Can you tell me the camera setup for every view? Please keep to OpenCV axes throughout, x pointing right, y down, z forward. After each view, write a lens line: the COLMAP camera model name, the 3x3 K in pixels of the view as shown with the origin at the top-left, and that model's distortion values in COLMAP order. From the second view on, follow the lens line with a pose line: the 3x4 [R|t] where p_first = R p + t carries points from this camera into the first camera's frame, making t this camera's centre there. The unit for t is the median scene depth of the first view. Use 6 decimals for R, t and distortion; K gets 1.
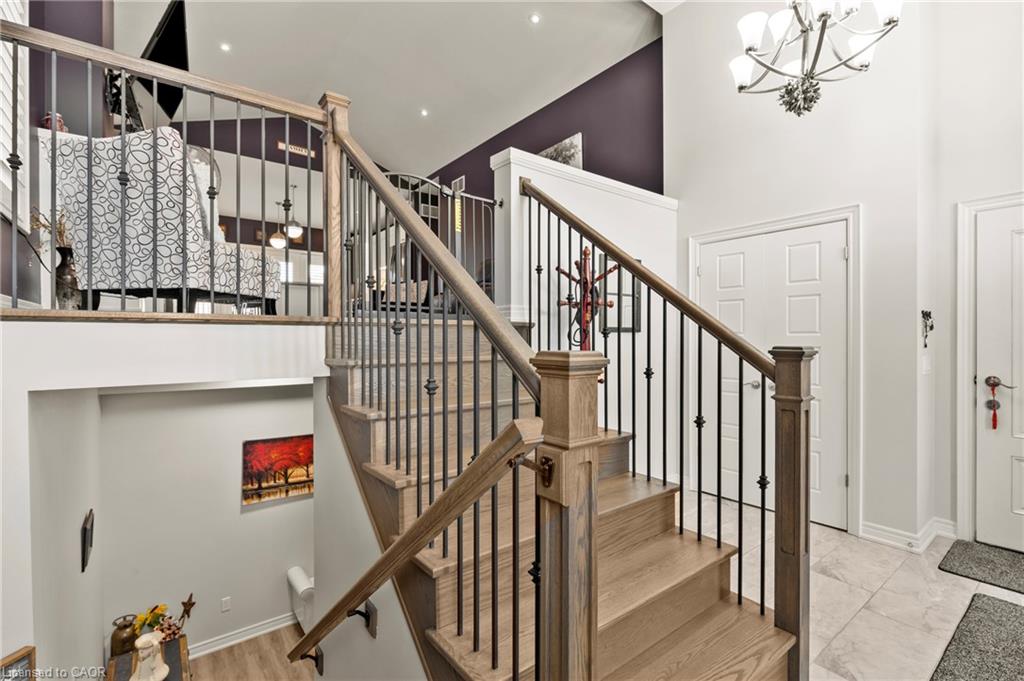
lens RADIAL K [[461.8, 0, 502.8], [0, 461.8, 341.8], [0, 0, 1]] dist [0.000638, -0.000758]
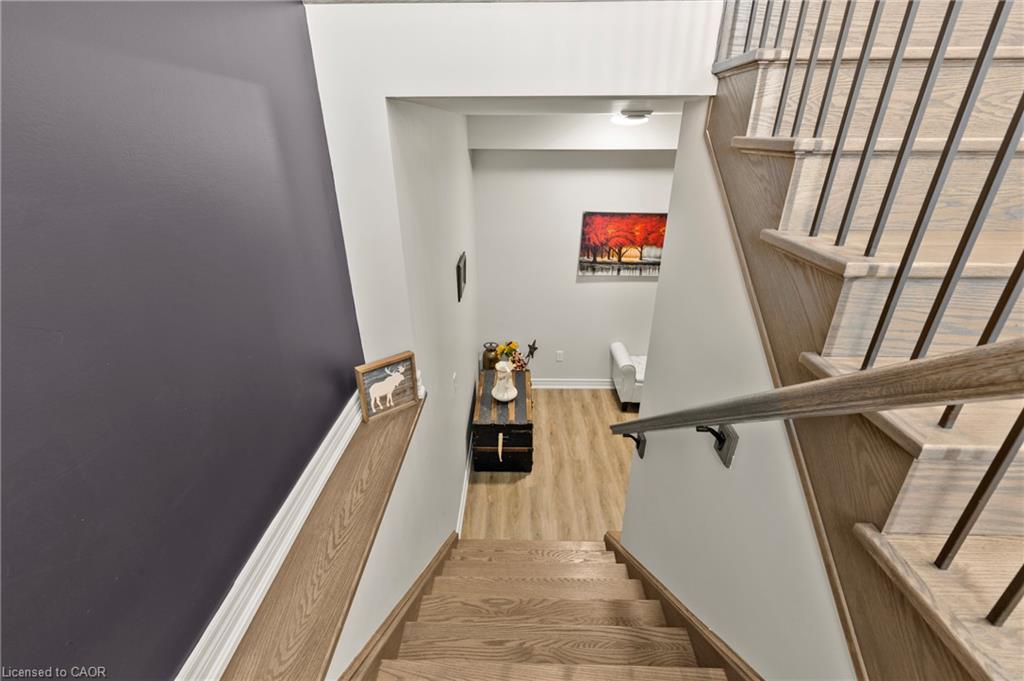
lens RADIAL K [[461.8, 0, 507.4], [0, 461.8, 345.2], [0, 0, 1]] dist [0.000638, -0.000758]
pose [[0.785709, 0.267990, -0.557533, -0.075876], [-0.003602, 0.903254, 0.429092, 0.056954], [0.618586, -0.335133, 0.710660, 0.124590]]
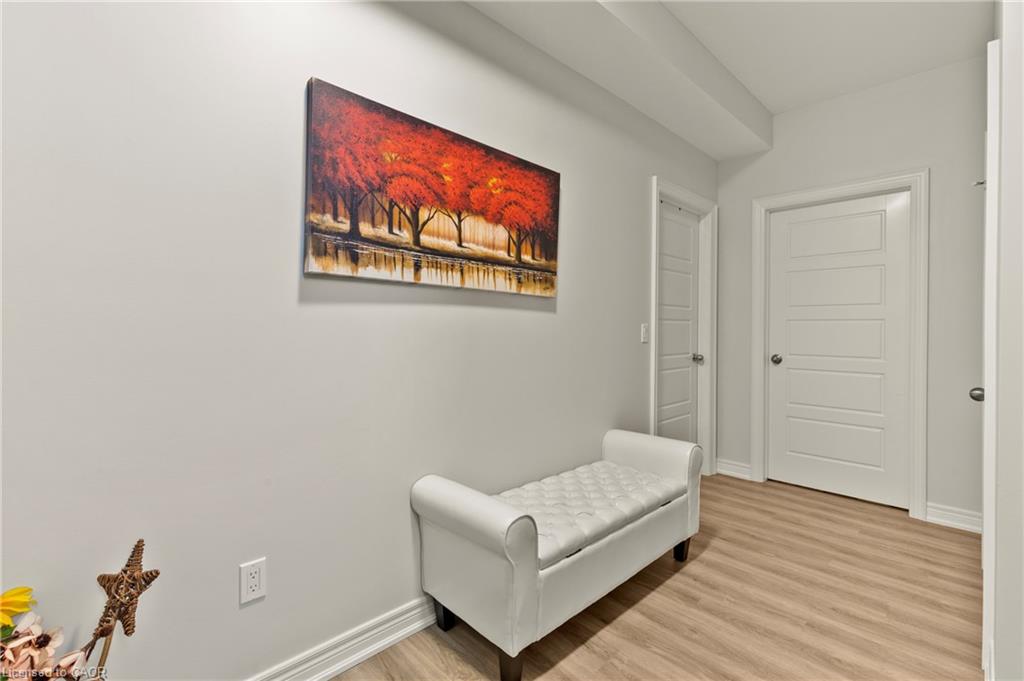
lens RADIAL K [[461.8, 0, 517.0], [0, 461.8, 332.3], [0, 0, 1]] dist [0.000638, -0.000758]
pose [[0.987734, 0.011858, 0.155694, -0.509477], [-0.012717, 0.999909, 0.004520, 0.426565], [-0.155627, -0.006445, 0.987795, 0.715385]]
